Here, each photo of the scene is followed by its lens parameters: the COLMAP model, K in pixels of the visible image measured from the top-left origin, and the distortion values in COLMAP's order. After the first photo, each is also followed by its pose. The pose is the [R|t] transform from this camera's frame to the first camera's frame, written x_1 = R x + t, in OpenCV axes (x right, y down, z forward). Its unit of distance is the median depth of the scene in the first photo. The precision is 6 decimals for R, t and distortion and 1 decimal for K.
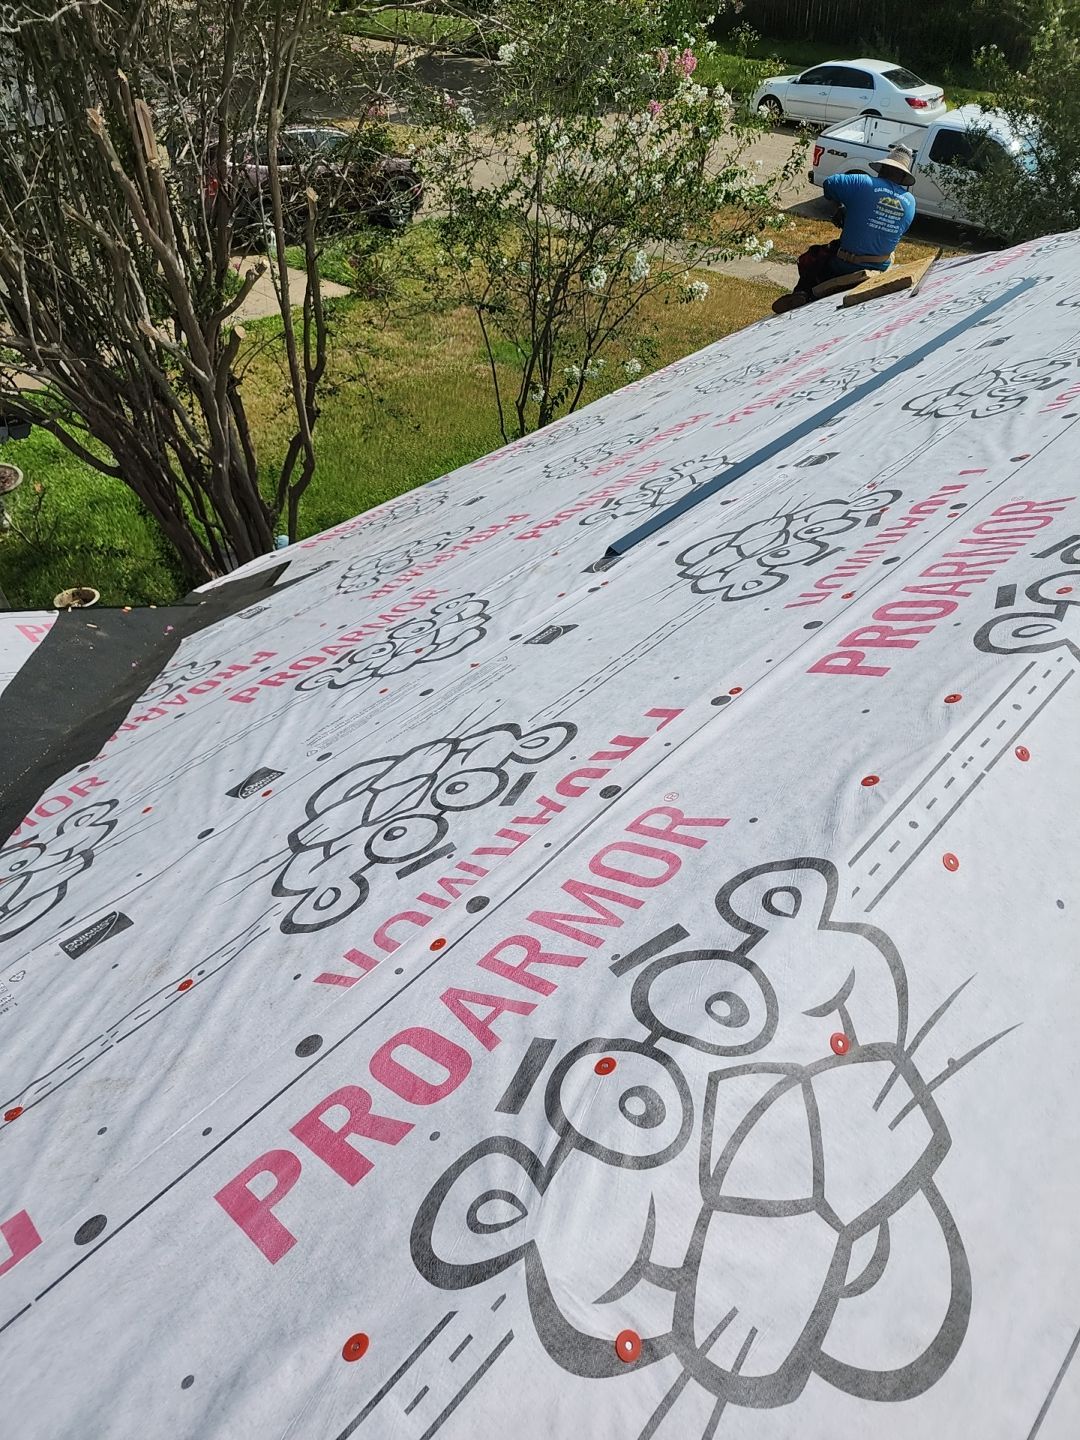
lens RADIAL K [[1029.9, 0, 540.0], [0, 1029.9, 720.0], [0, 0, 1]] dist [0.061574, -0.039047]
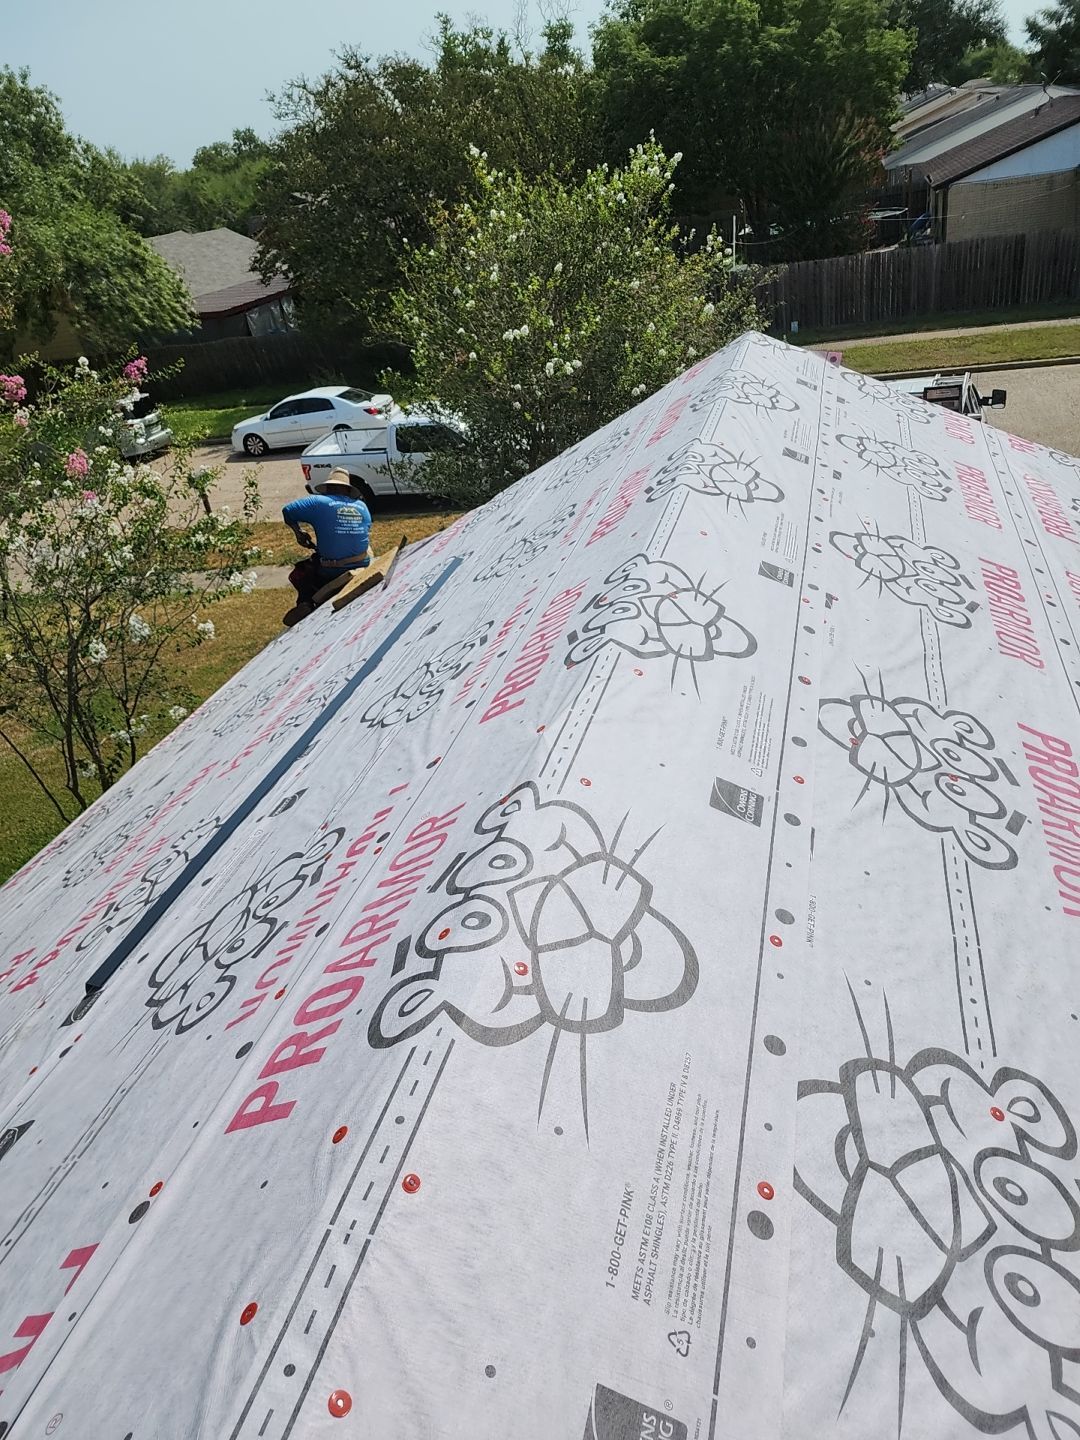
lens RADIAL K [[1029.9, 0, 540.0], [0, 1029.9, 720.0], [0, 0, 1]] dist [0.061574, -0.039047]
pose [[0.883381, -0.333837, 0.328923, 0.162626], [0.405137, 0.896783, -0.177888, -0.047421], [-0.235587, 0.290401, 0.927451, 0.022760]]
